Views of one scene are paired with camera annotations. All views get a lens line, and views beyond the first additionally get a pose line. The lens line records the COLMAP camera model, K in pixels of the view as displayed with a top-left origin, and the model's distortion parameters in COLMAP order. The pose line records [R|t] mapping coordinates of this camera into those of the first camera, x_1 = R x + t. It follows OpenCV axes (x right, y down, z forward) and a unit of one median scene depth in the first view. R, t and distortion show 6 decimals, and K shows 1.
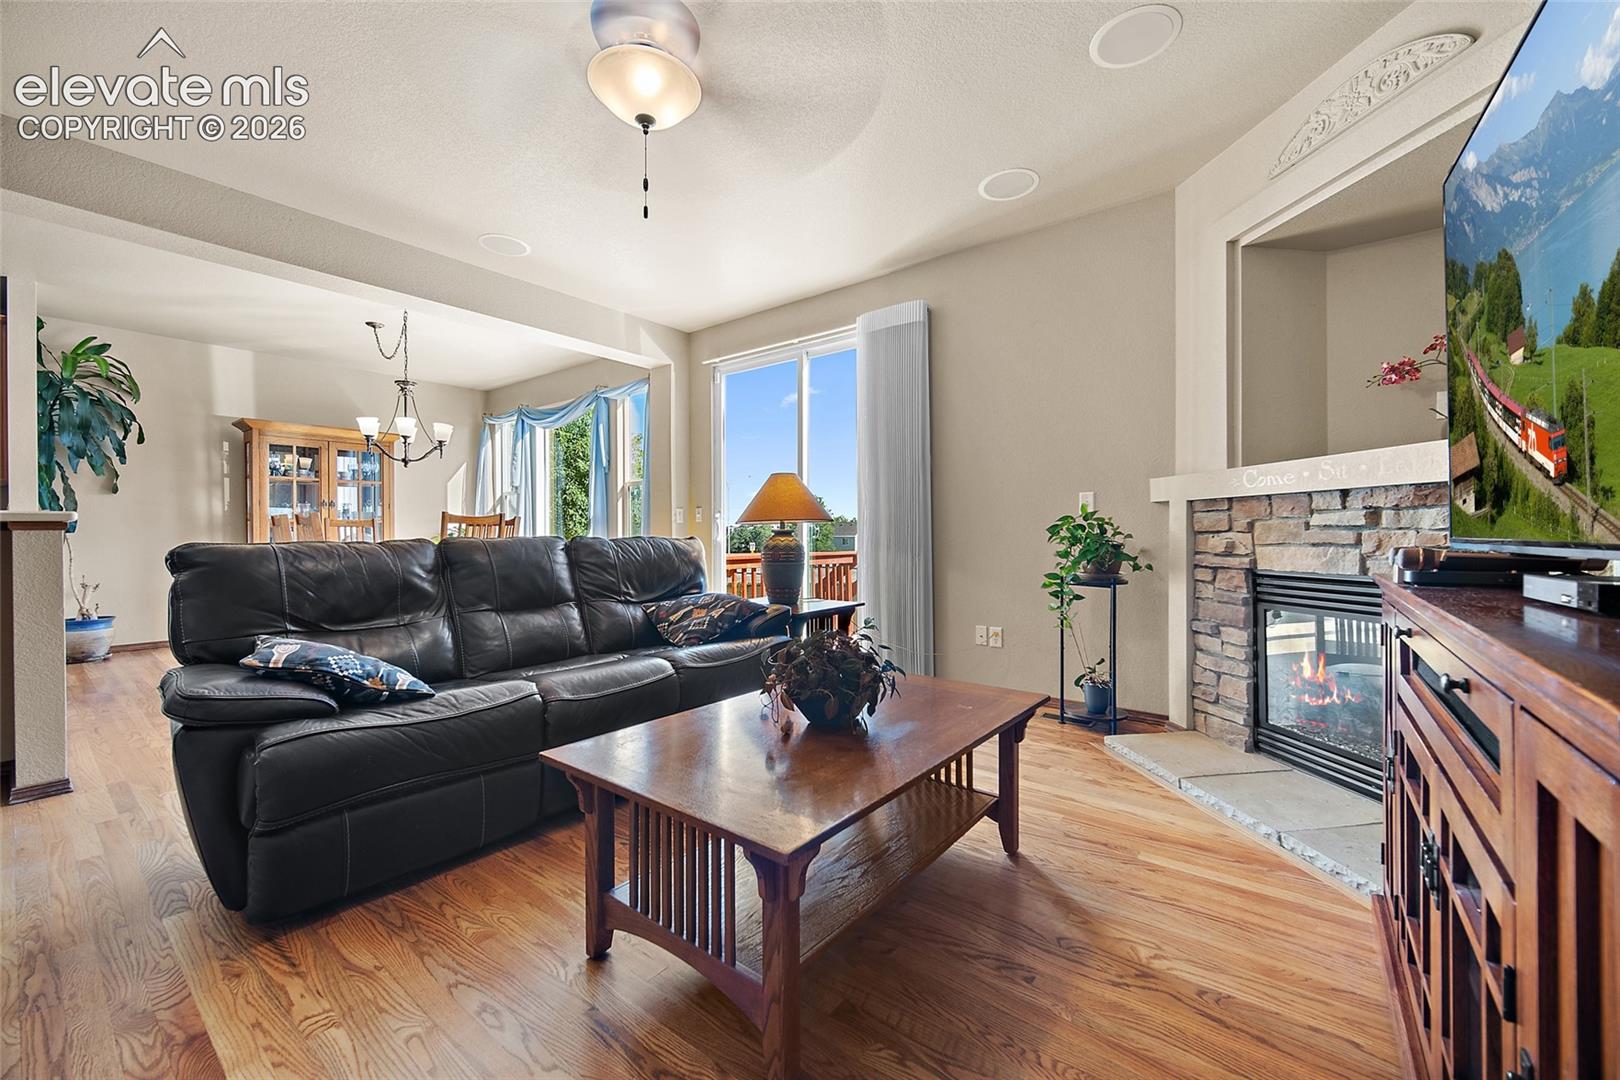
lens RADIAL K [[635.1, 0, 807.0], [0, 635.1, 534.4], [0, 0, 1]] dist [-0.002490, 0.000732]
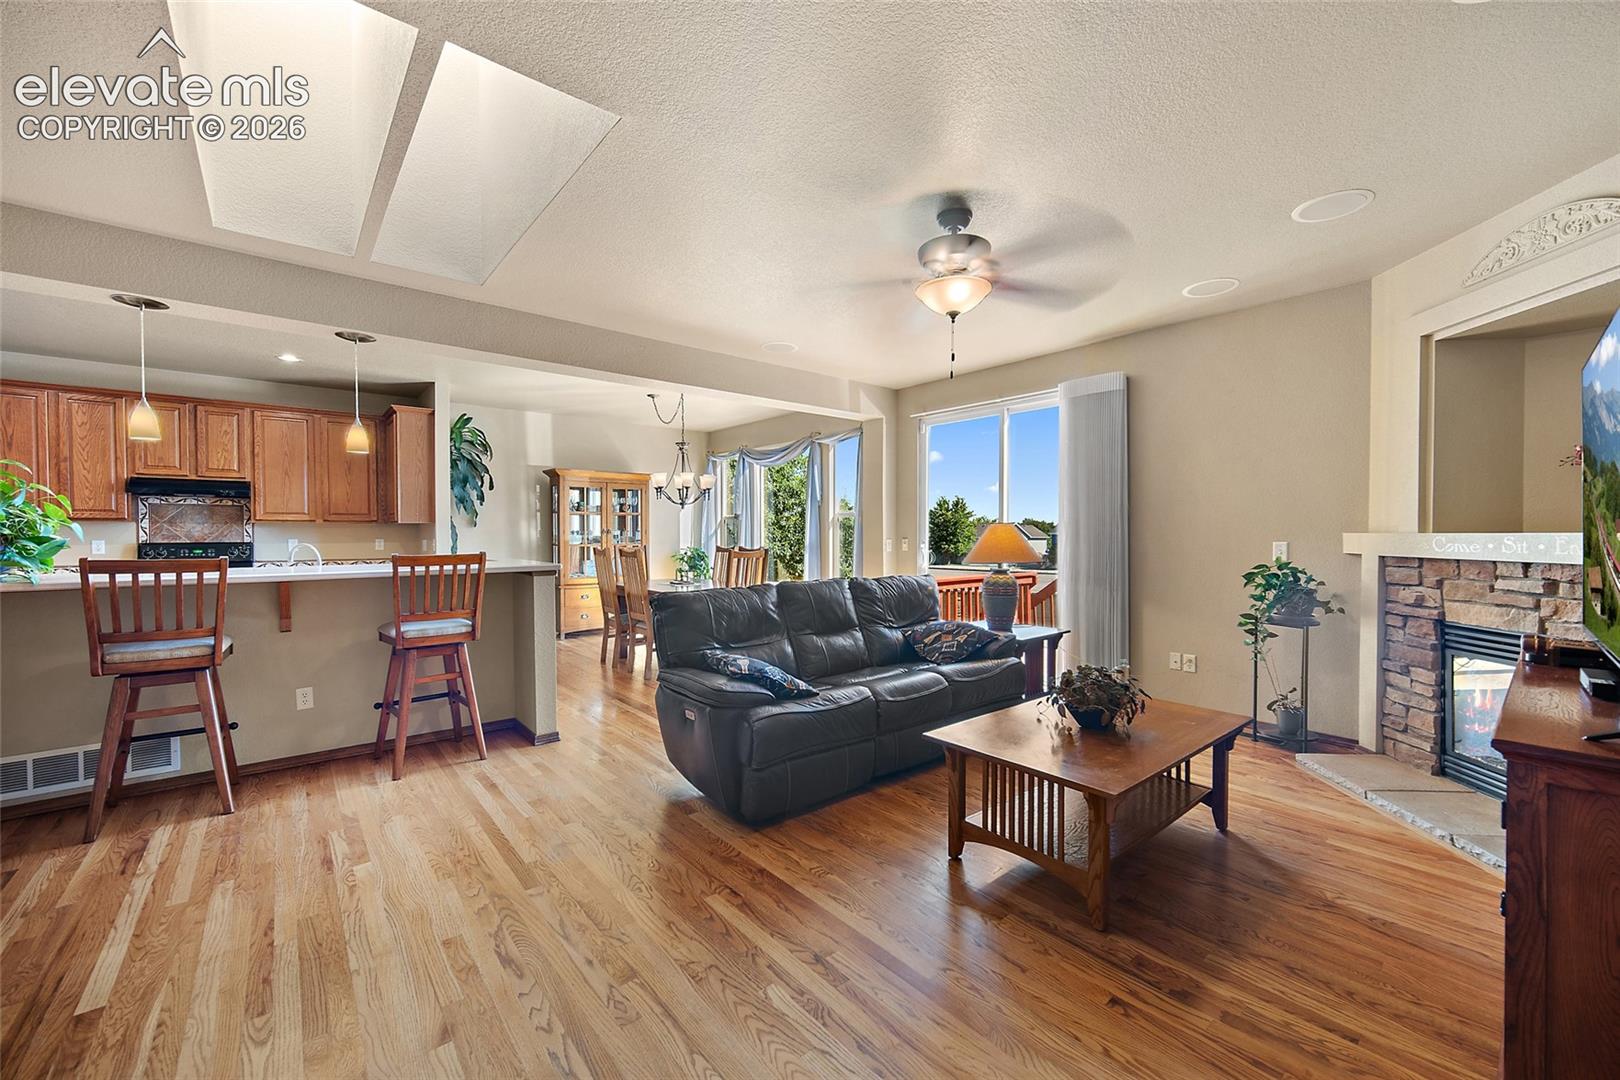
lens RADIAL K [[635.1, 0, 814.5], [0, 635.1, 542.7], [0, 0, 1]] dist [-0.002490, 0.000732]
pose [[0.979361, 0.005773, -0.202038, -0.199327], [-0.003209, 0.999910, 0.013018, -0.101129], [0.202095, -0.012101, 0.979291, -0.385526]]
